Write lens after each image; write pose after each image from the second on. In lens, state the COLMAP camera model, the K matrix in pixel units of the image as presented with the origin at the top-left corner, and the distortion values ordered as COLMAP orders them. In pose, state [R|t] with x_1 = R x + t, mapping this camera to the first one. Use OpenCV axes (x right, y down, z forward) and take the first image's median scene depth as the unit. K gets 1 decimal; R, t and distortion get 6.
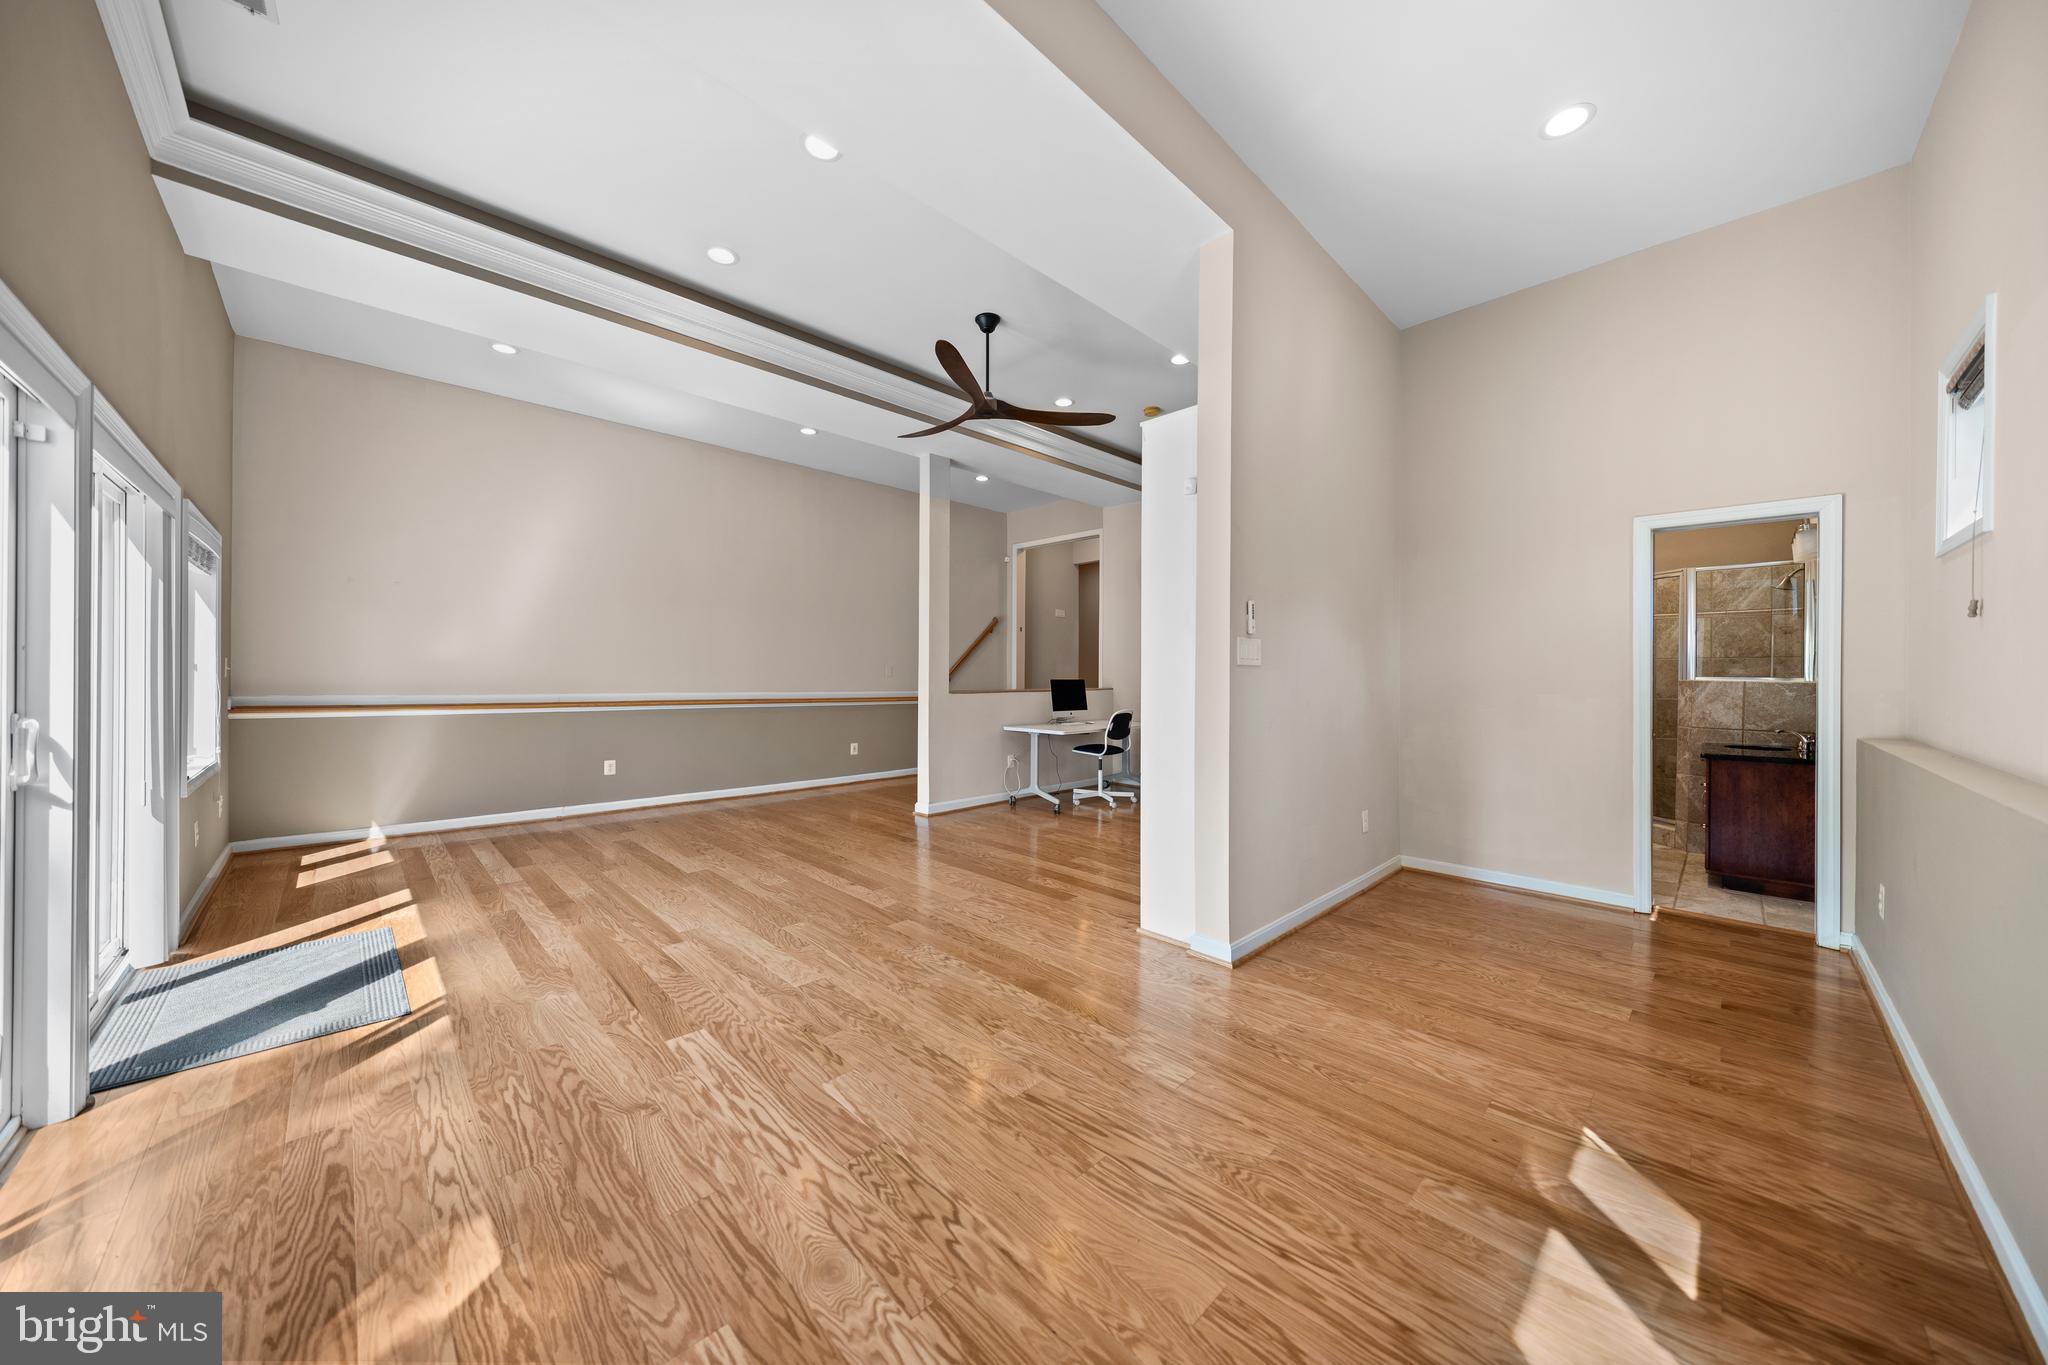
lens RADIAL K [[698.1, 0, 1009.9], [0, 698.1, 679.9], [0, 0, 1]] dist [-0.002446, -0.000476]
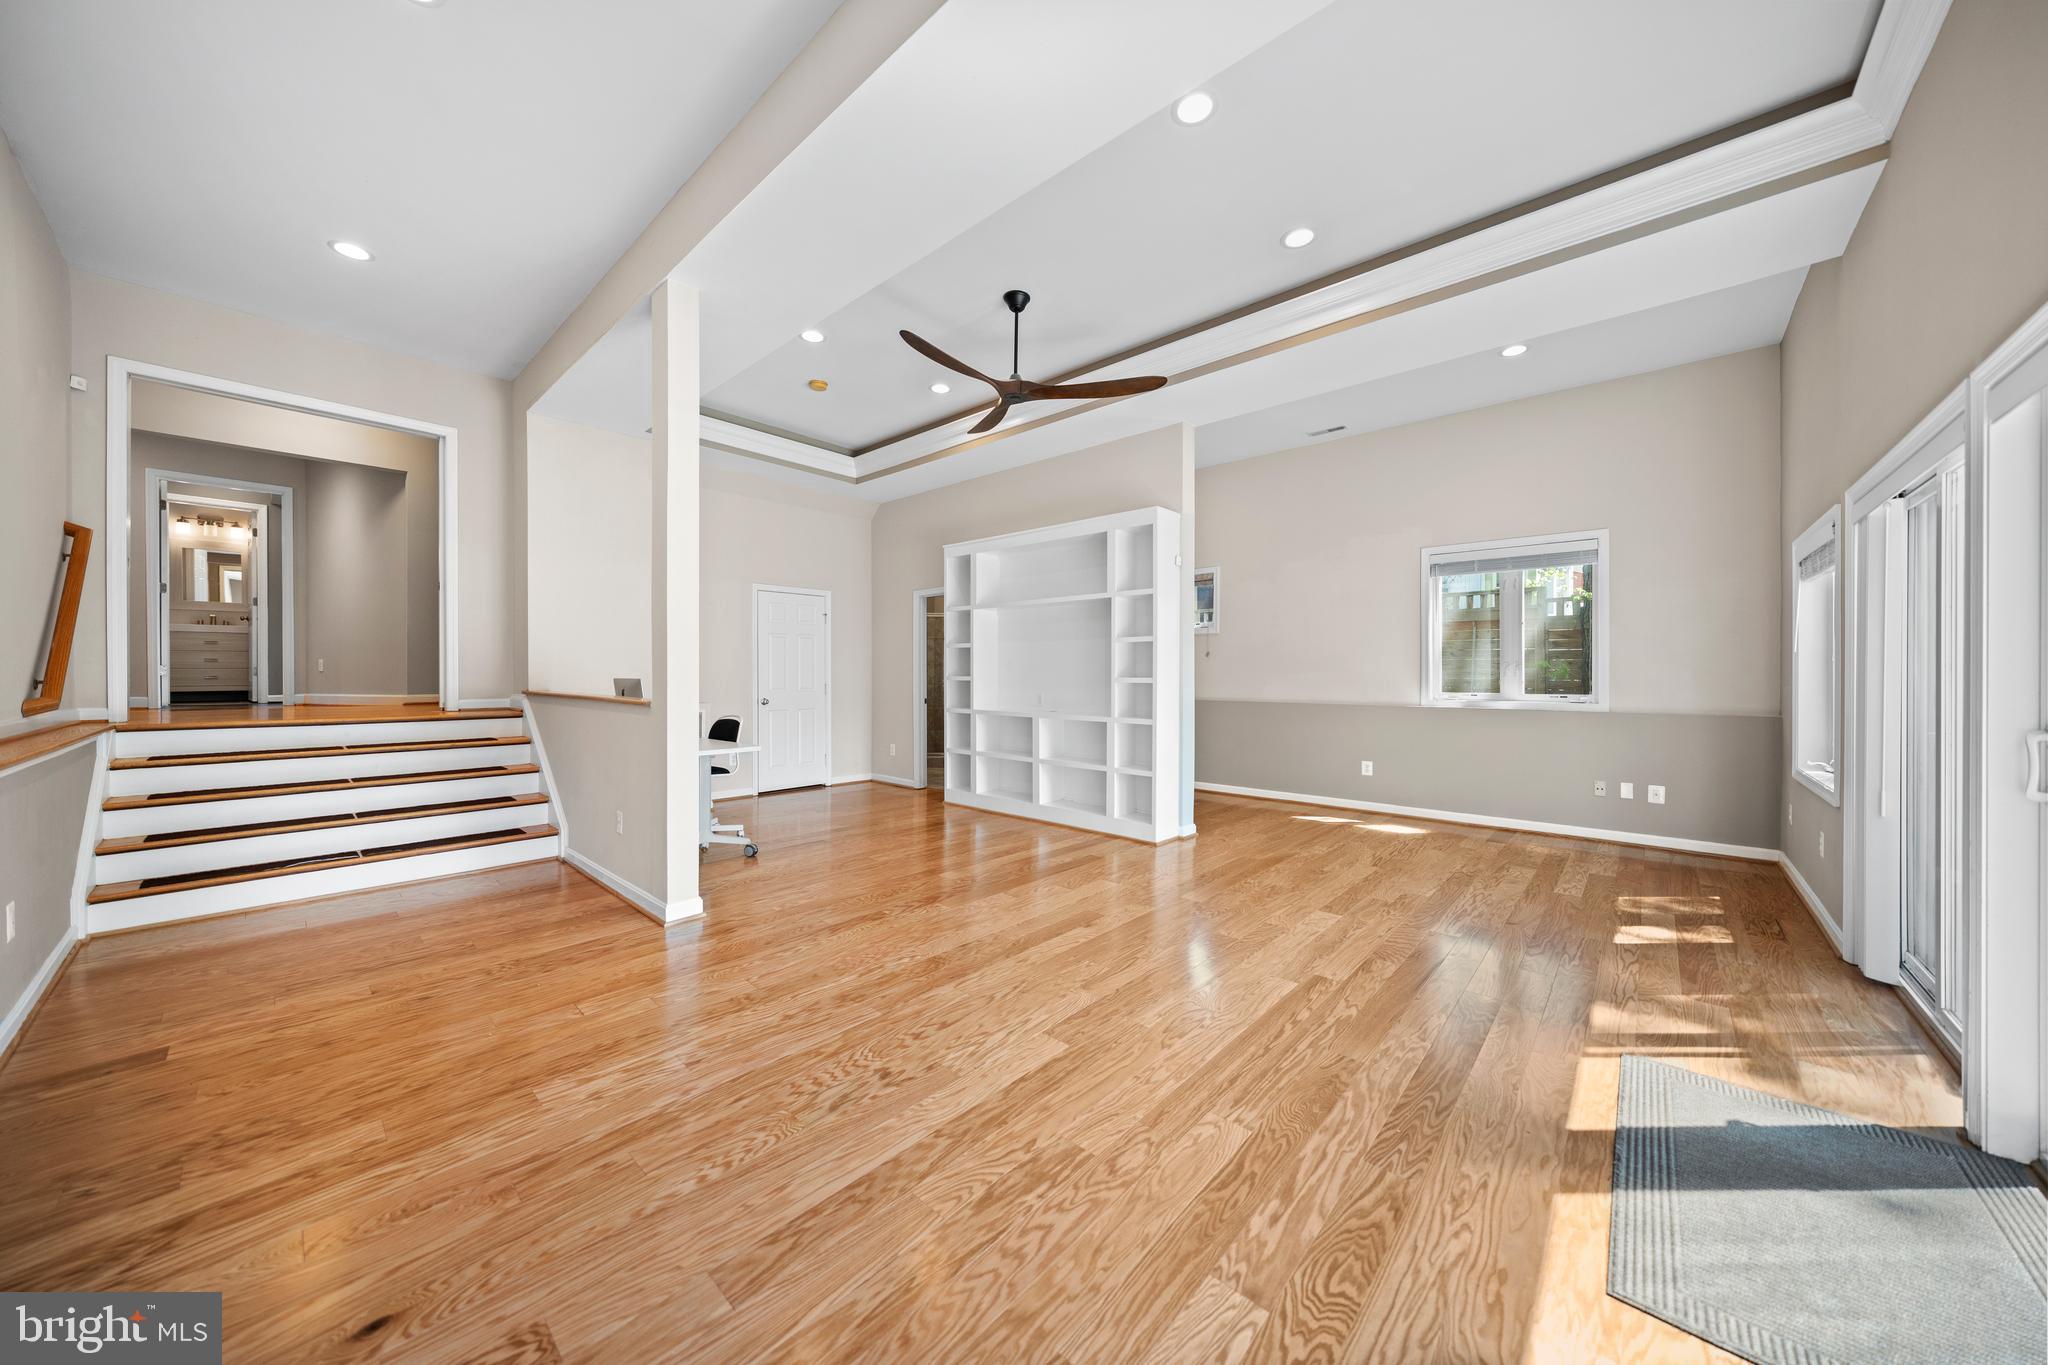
lens RADIAL K [[698.1, 0, 1025.9], [0, 698.1, 675.5], [0, 0, 1]] dist [-0.002446, -0.000476]
pose [[-0.064792, -0.005317, 0.997885, -1.598547], [0.007416, 0.999956, 0.005810, -0.015075], [-0.997871, 0.007777, -0.064750, 1.716115]]
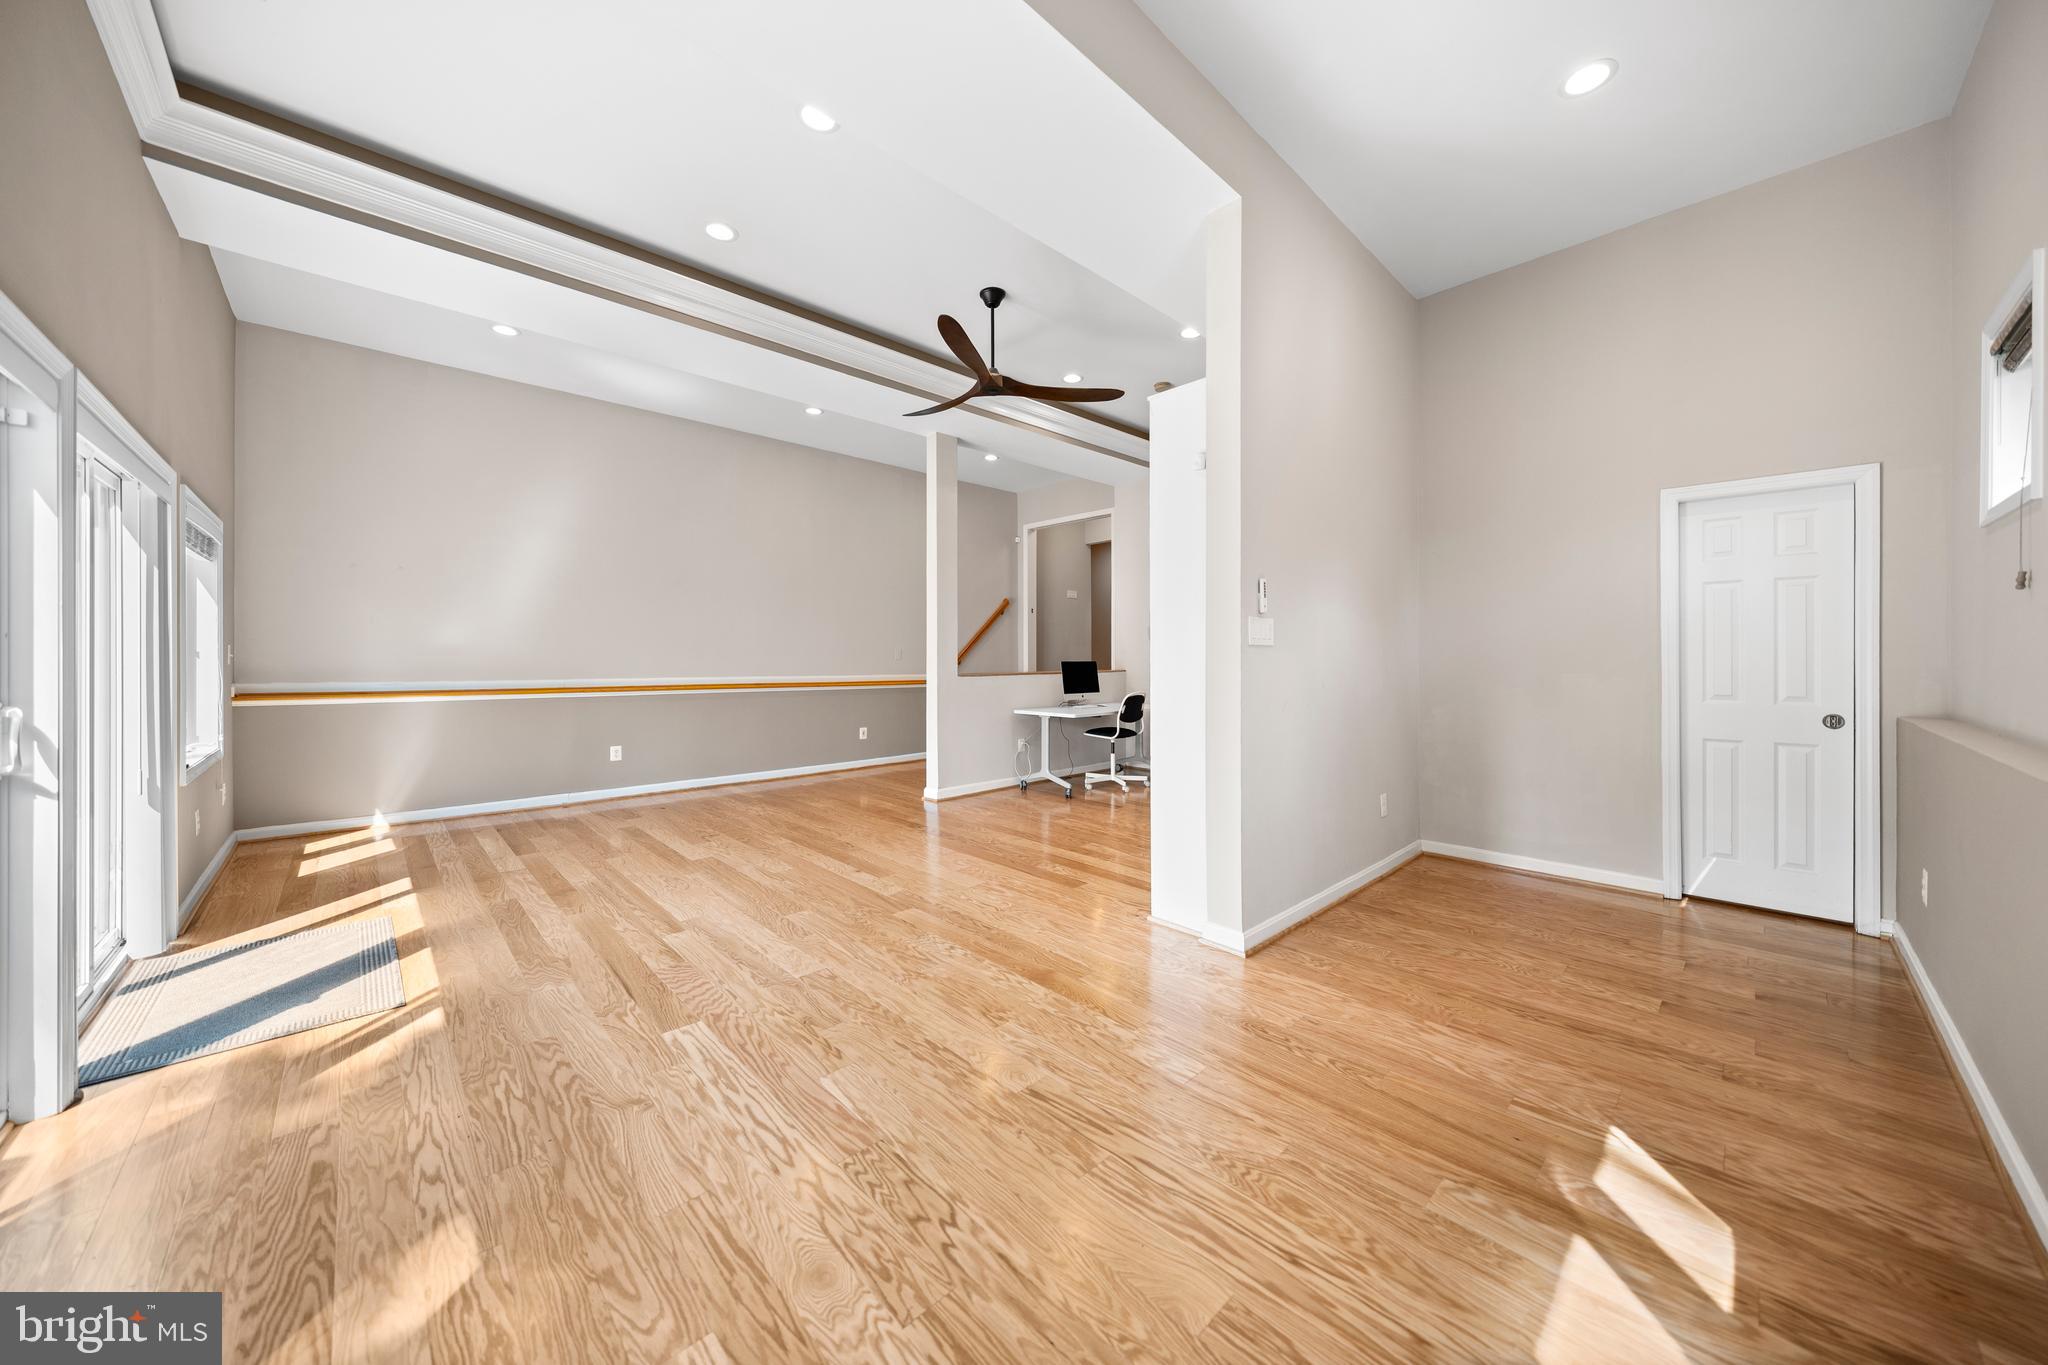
lens RADIAL K [[698.1, 0, 1022.5], [0, 698.1, 664.2], [0, 0, 1]] dist [-0.002446, -0.000476]
pose [[0.999904, -0.006451, -0.012275, 0.026783], [0.006468, 0.999978, 0.001321, 0.002245], [0.012266, -0.001401, 0.999924, 0.029733]]
